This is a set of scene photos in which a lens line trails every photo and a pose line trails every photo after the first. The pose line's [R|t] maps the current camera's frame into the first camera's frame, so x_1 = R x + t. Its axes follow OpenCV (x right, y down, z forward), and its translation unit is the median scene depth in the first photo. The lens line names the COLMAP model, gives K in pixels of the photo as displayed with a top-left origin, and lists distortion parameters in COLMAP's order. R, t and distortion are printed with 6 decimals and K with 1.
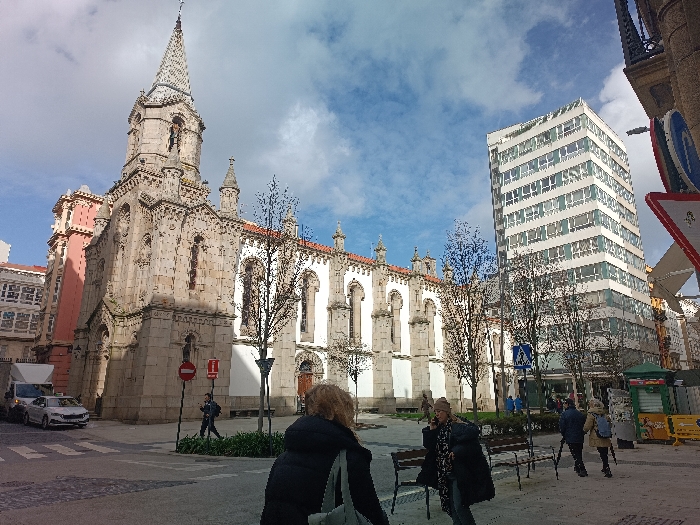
lens RADIAL K [[495.0, 0, 350.0], [0, 495.0, 262.5], [0, 0, 1]] dist [0.039773, -0.030311]
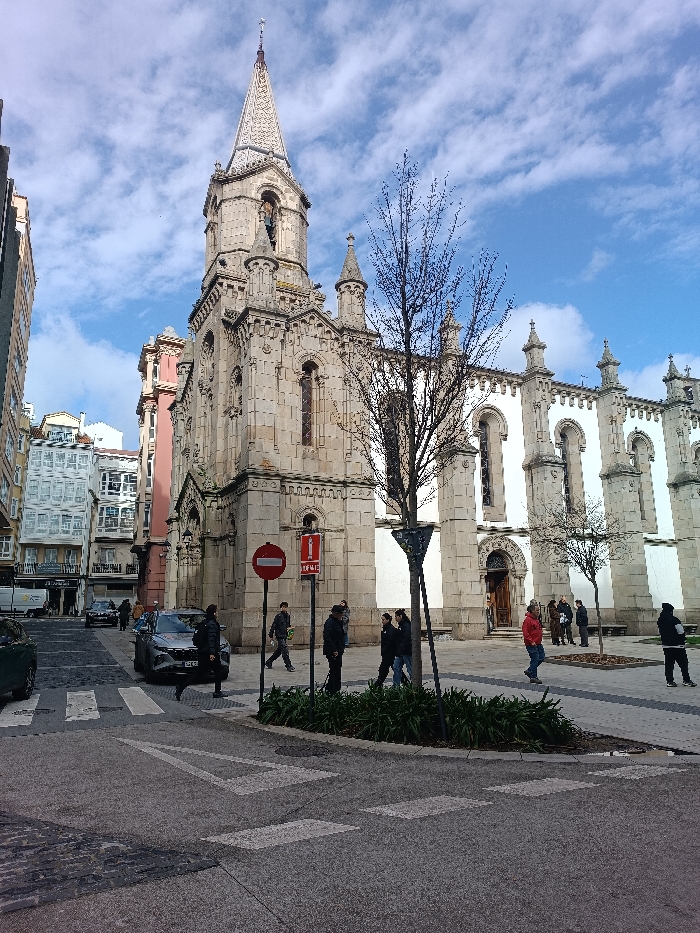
lens RADIAL K [[659.8, 0, 350.3], [0, 659.8, 468.9], [0, 0, 1]] dist [0.039773, -0.030311]
pose [[0.955196, -0.073565, -0.286685, -0.017804], [0.088292, 0.995340, 0.038768, 0.047788], [0.282497, -0.062343, 0.957240, 0.166412]]
